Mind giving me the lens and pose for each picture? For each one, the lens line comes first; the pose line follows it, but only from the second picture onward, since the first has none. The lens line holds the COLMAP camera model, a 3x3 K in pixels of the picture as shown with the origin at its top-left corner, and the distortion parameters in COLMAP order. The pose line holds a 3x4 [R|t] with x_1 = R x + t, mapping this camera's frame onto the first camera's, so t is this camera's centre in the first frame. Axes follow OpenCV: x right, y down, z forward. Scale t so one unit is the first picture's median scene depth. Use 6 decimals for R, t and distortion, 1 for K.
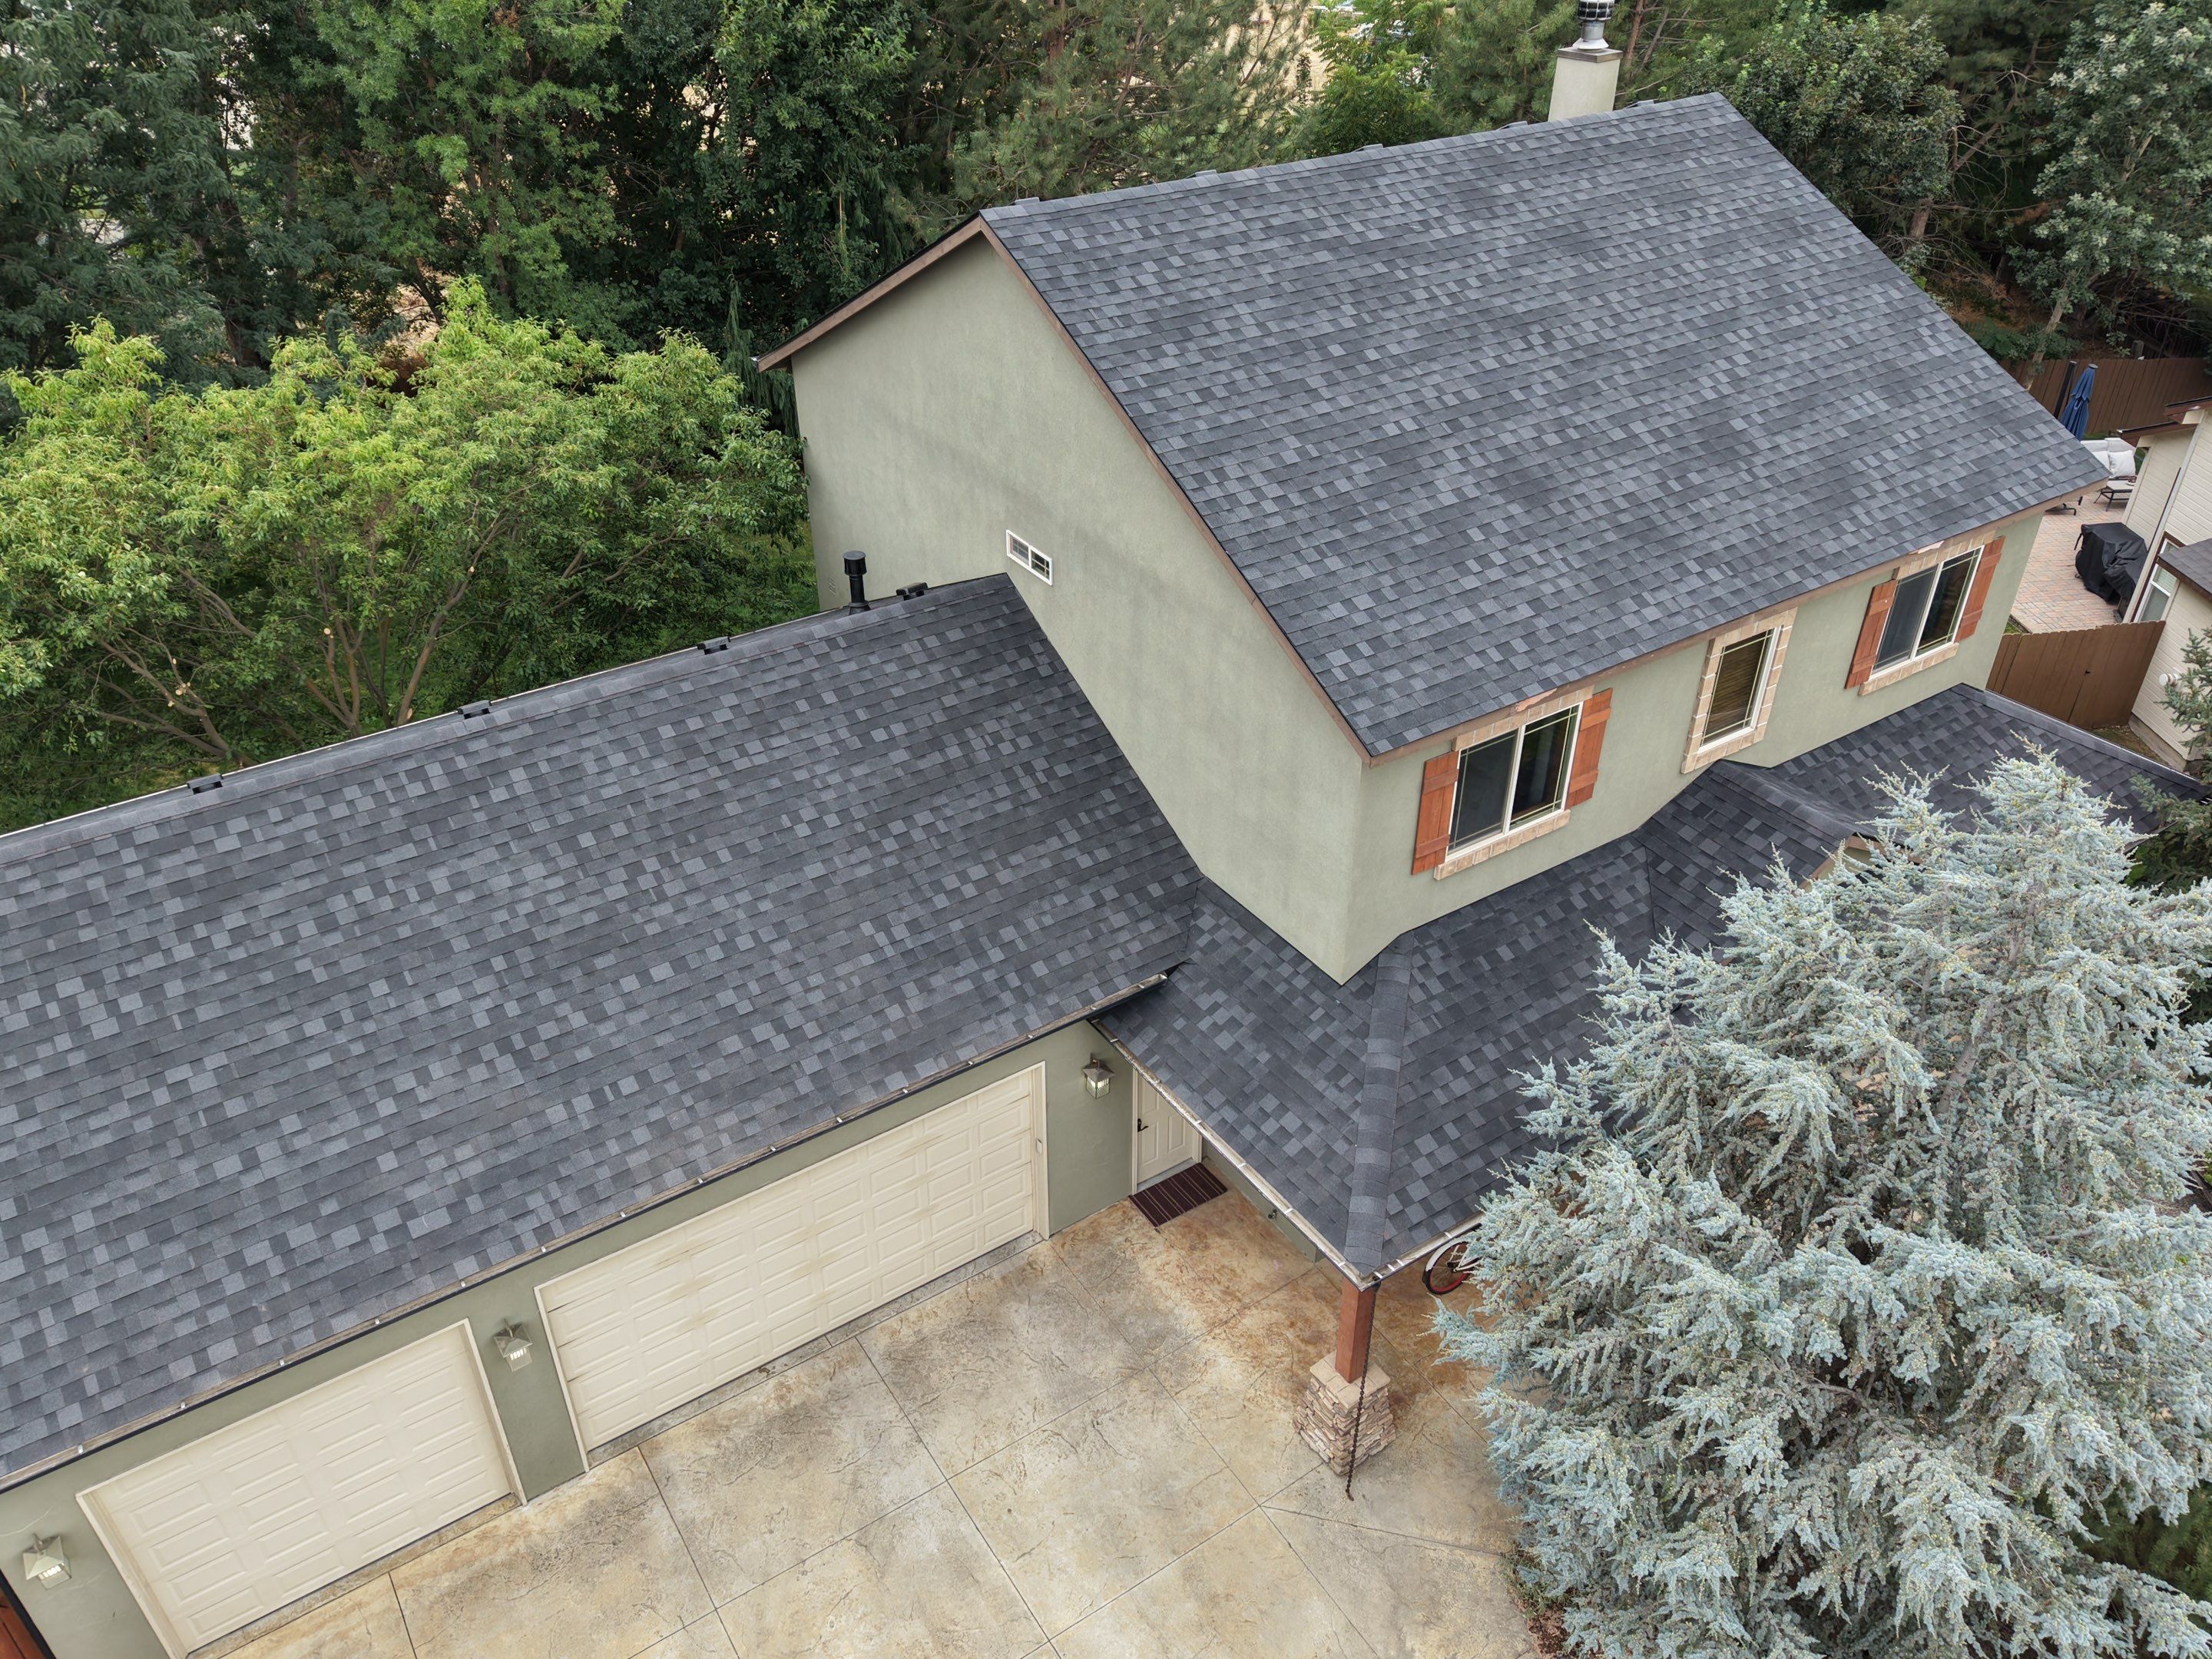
lens RADIAL K [[1636.8, 0, 1102.8], [0, 1636.8, 833.9], [0, 0, 1]] dist [0.011724, -0.003110]
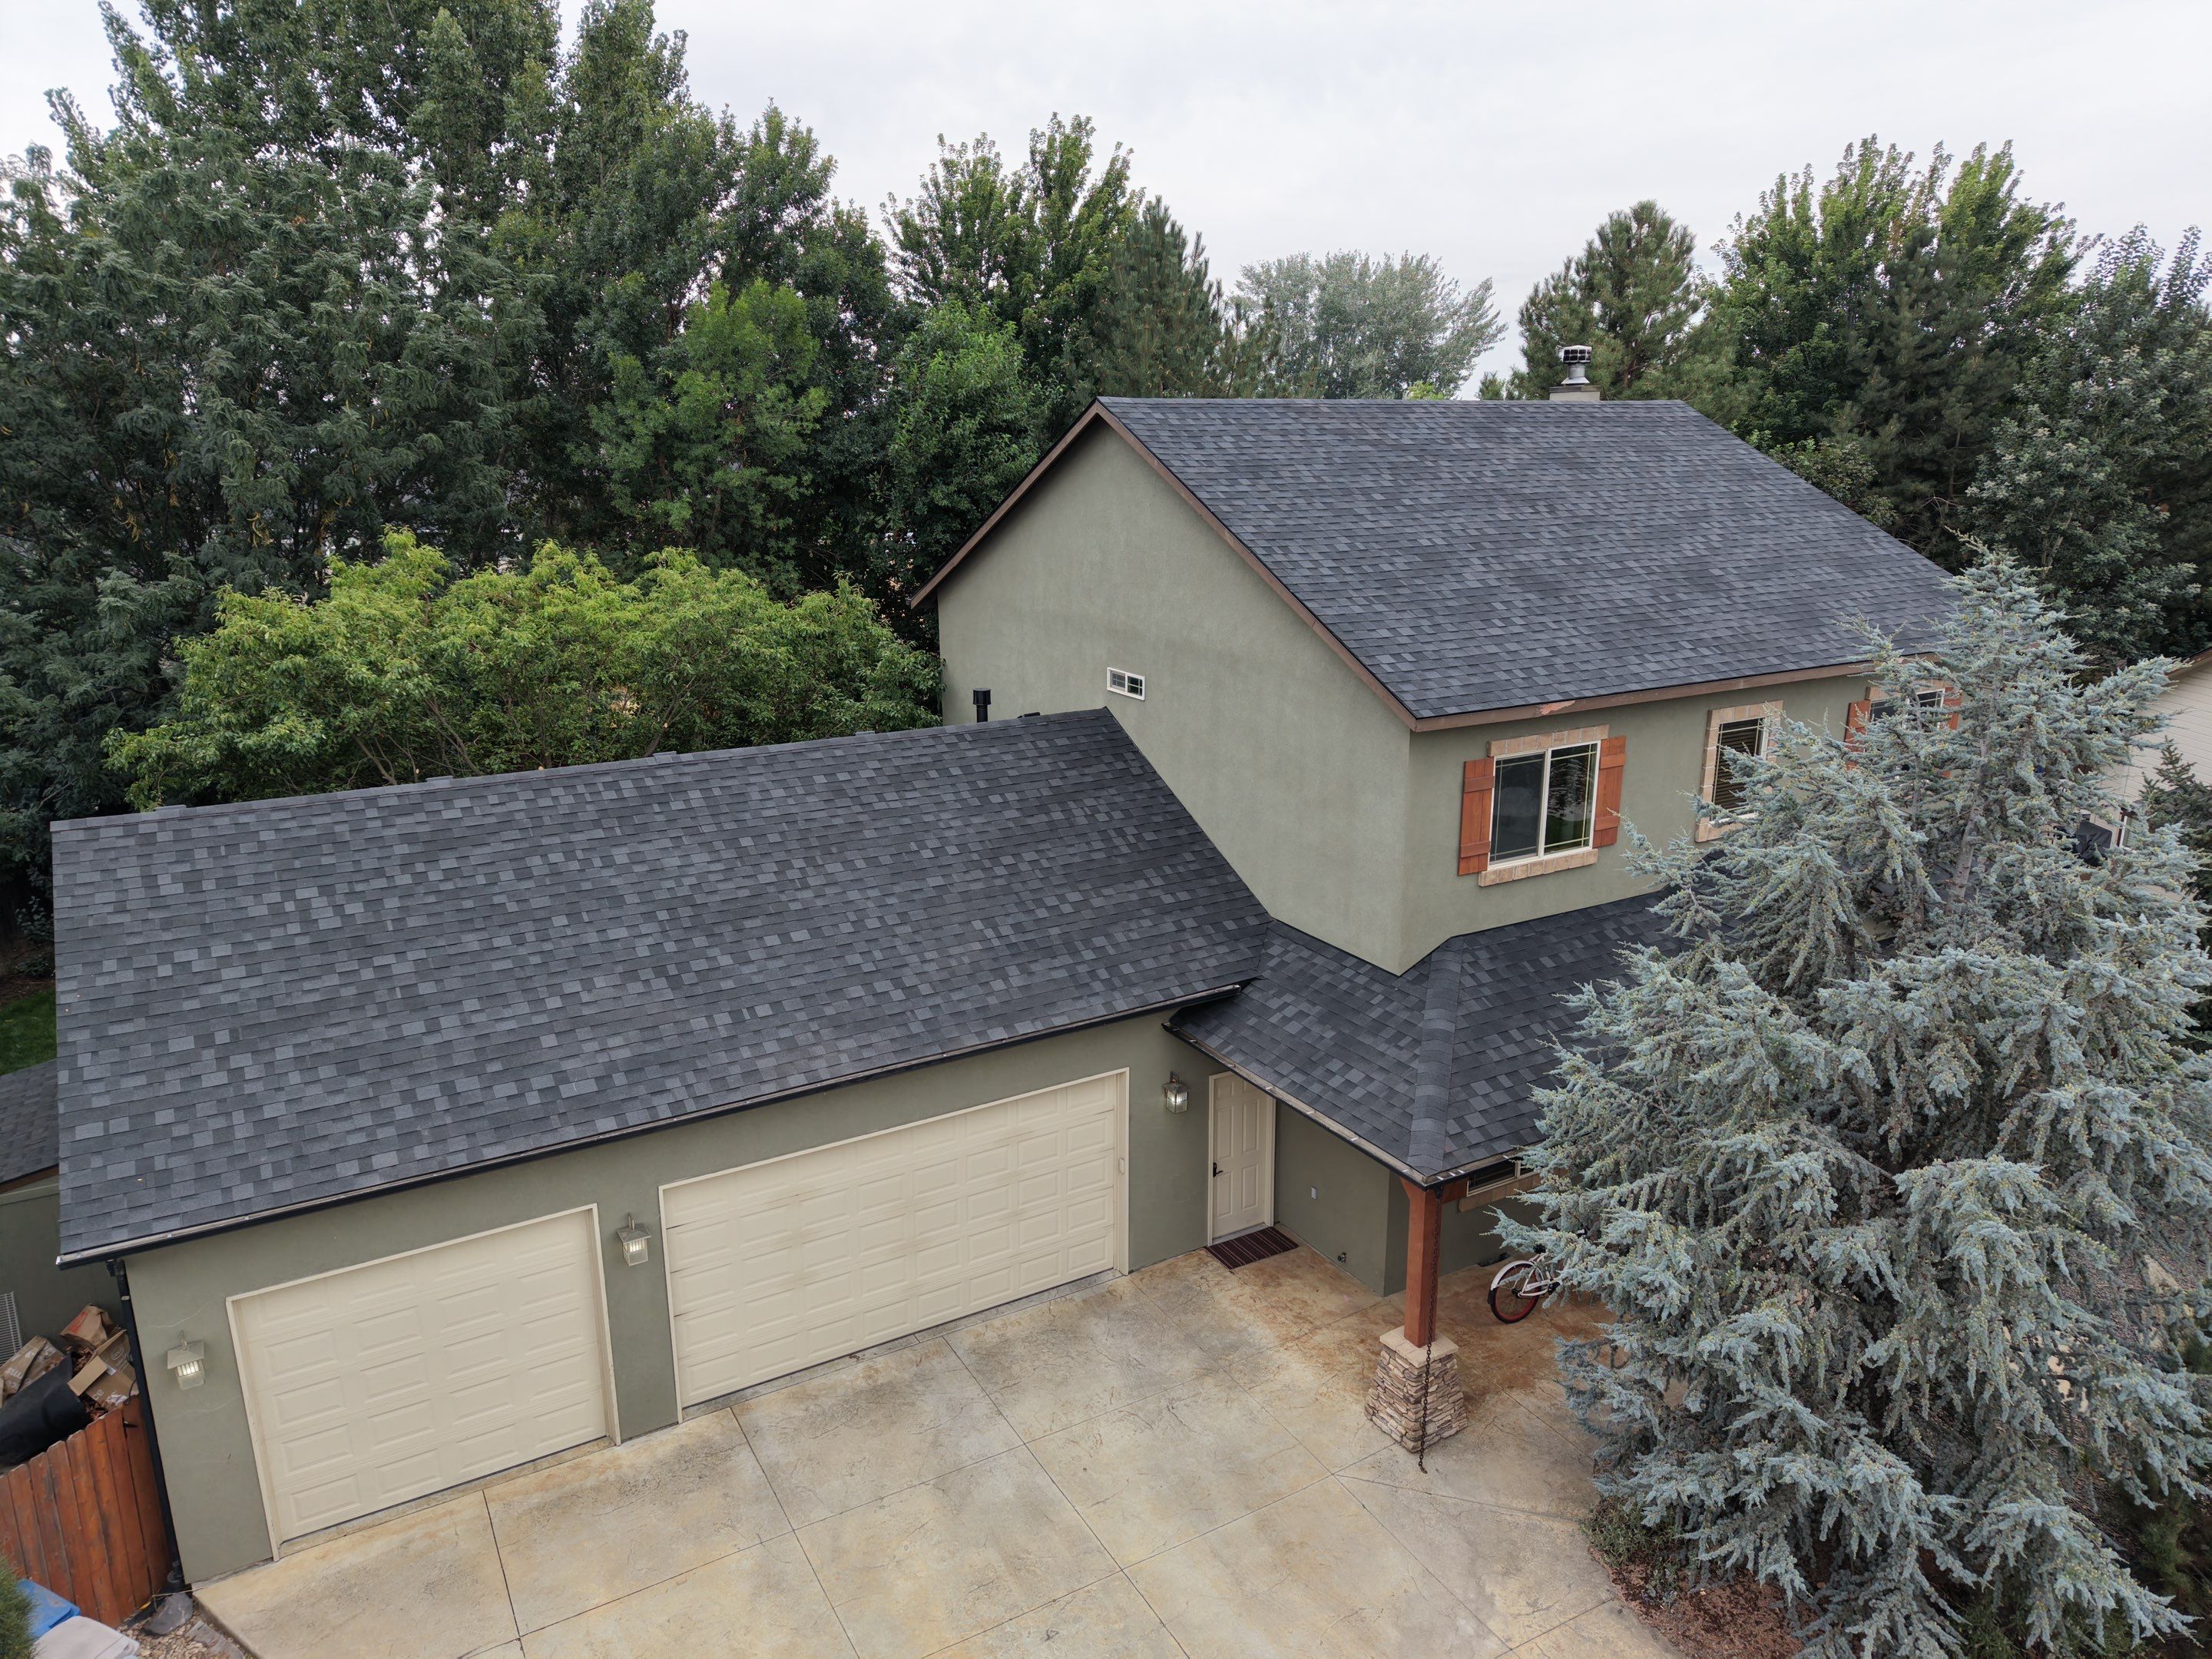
lens RADIAL K [[1481.6, 0, 1103.0], [0, 1481.6, 832.5], [0, 0, 1]] dist [0.019620, -0.015537]
pose [[0.998402, 0.014727, -0.054549, -0.001371], [-0.031311, 0.947852, -0.317168, 0.324088], [0.047033, 0.318369, 0.946799, 0.003458]]
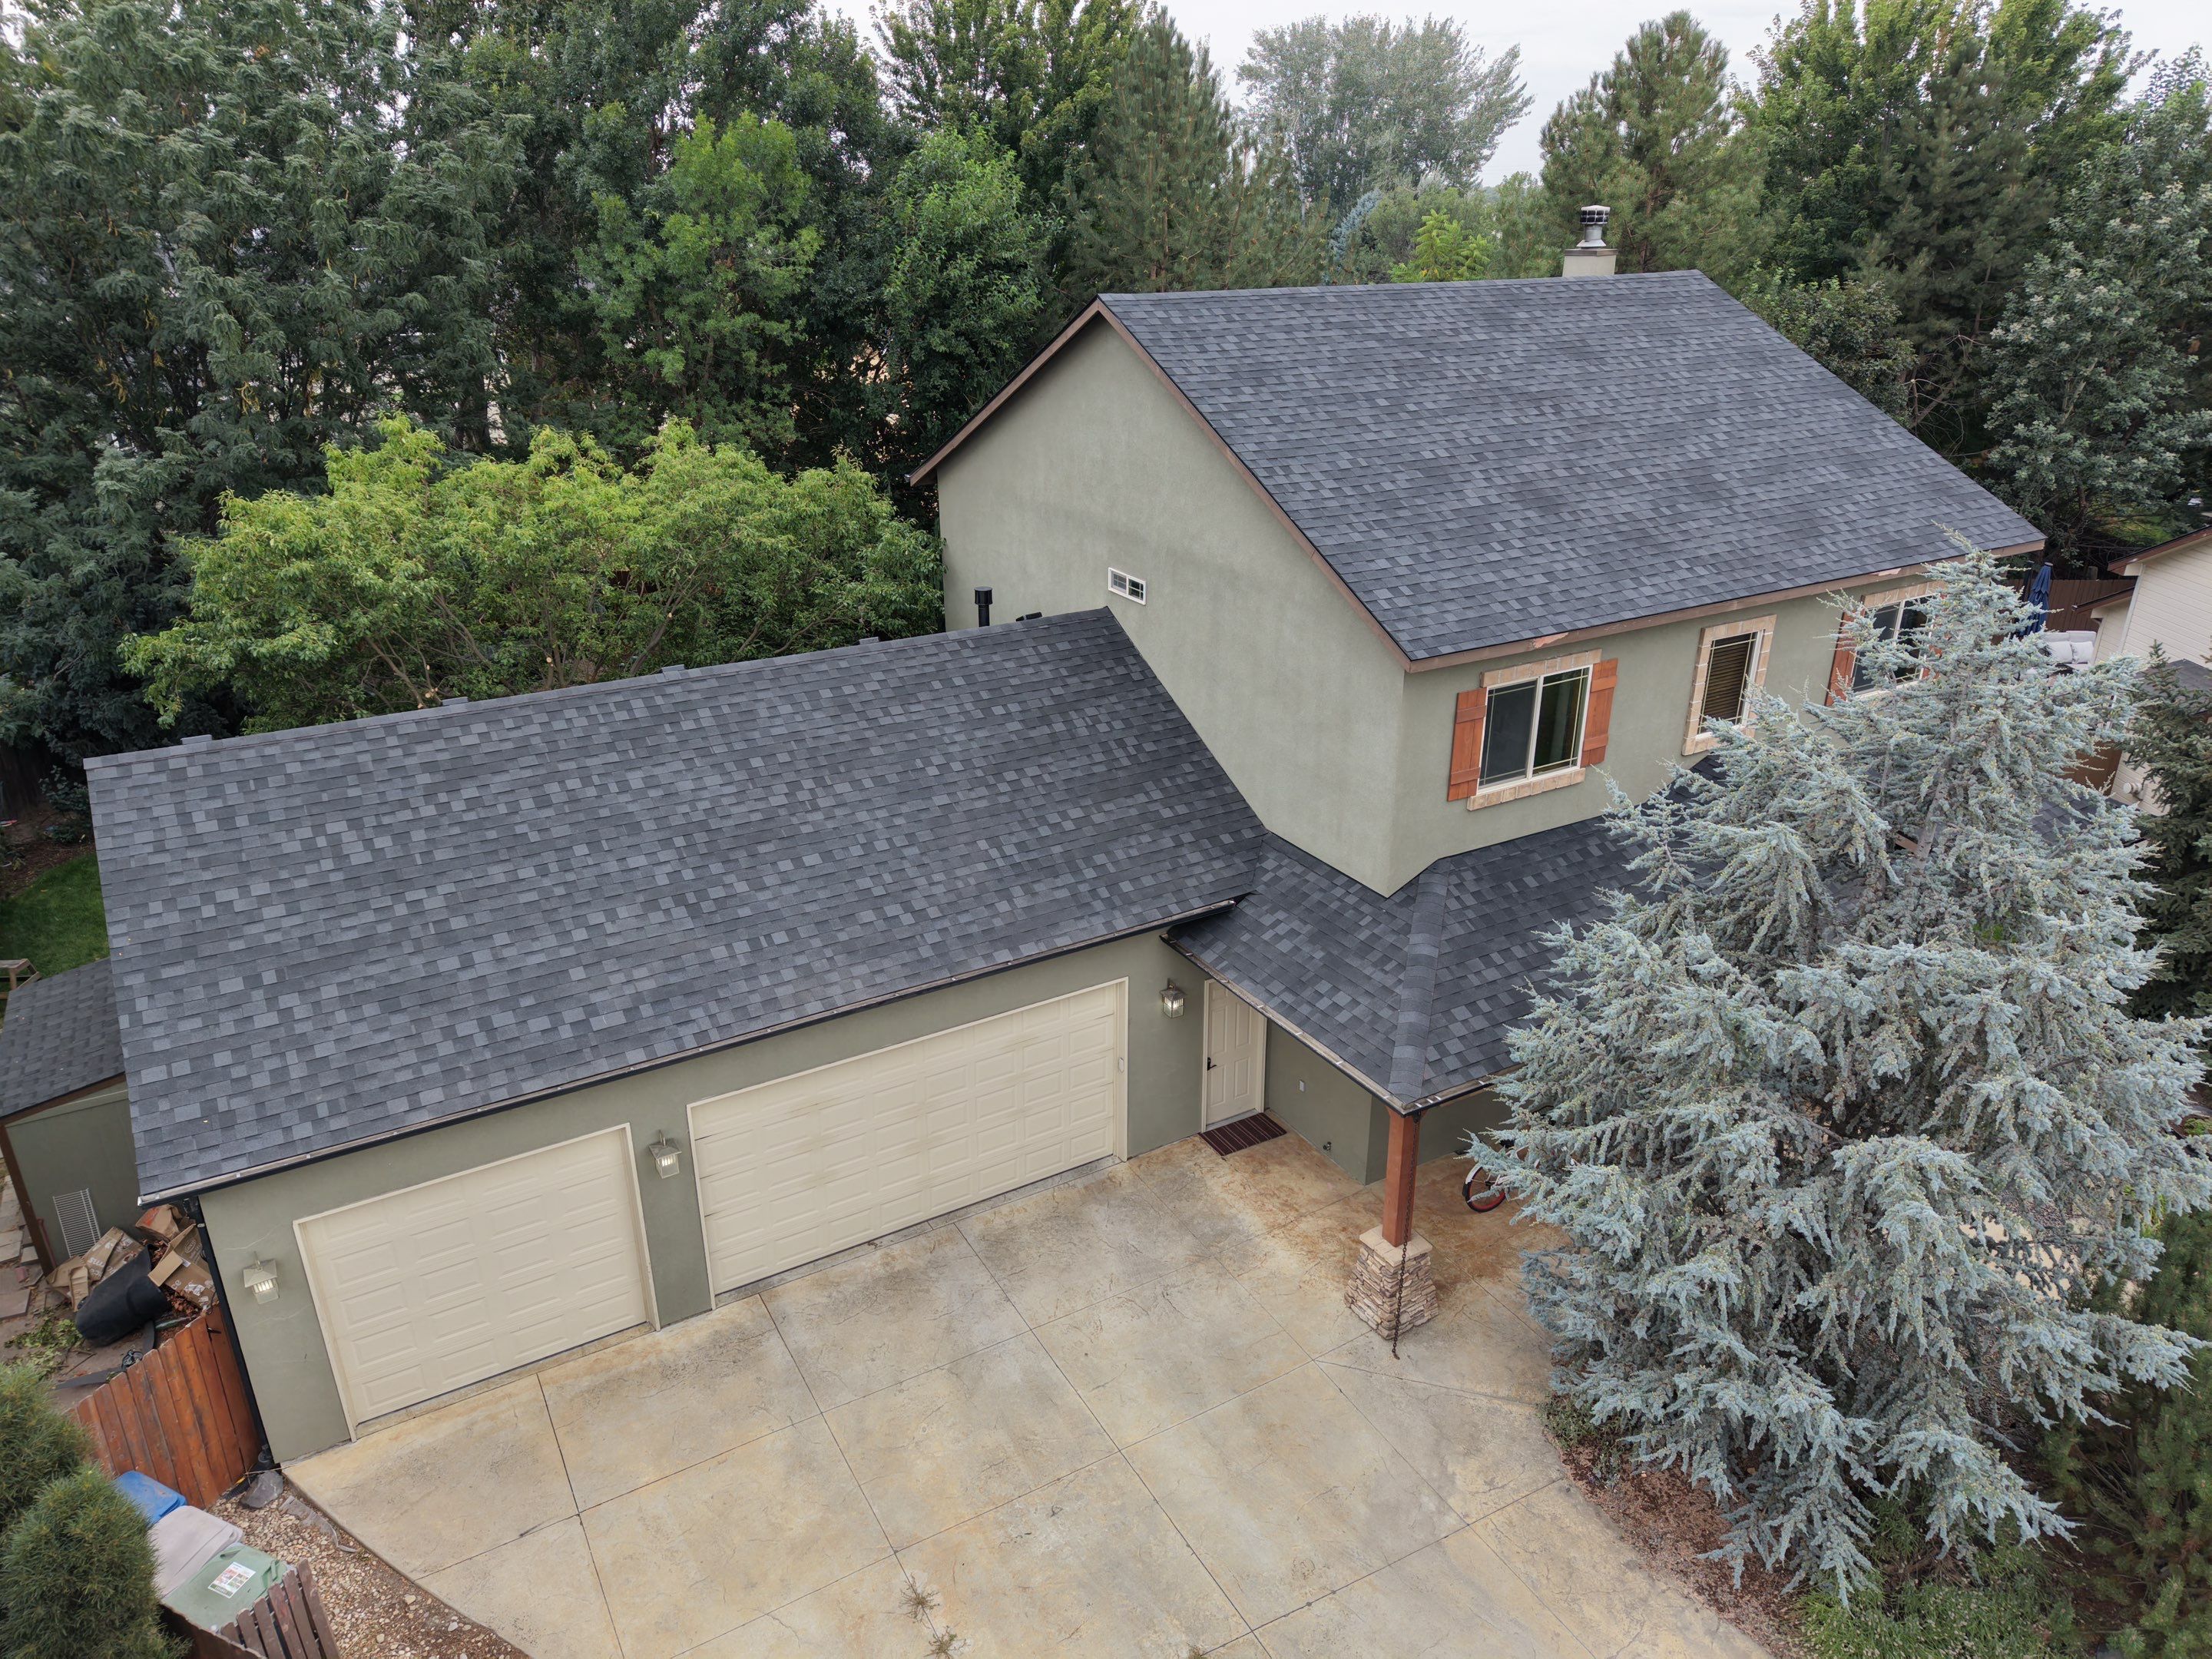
lens RADIAL K [[1481.6, 0, 1103.0], [0, 1481.6, 832.5], [0, 0, 1]] dist [0.019620, -0.015537]
pose [[0.998297, 0.023171, -0.053545, -0.000093], [-0.032666, 0.982403, -0.183897, 0.245415], [0.048342, 0.185332, 0.981486, -0.049868]]
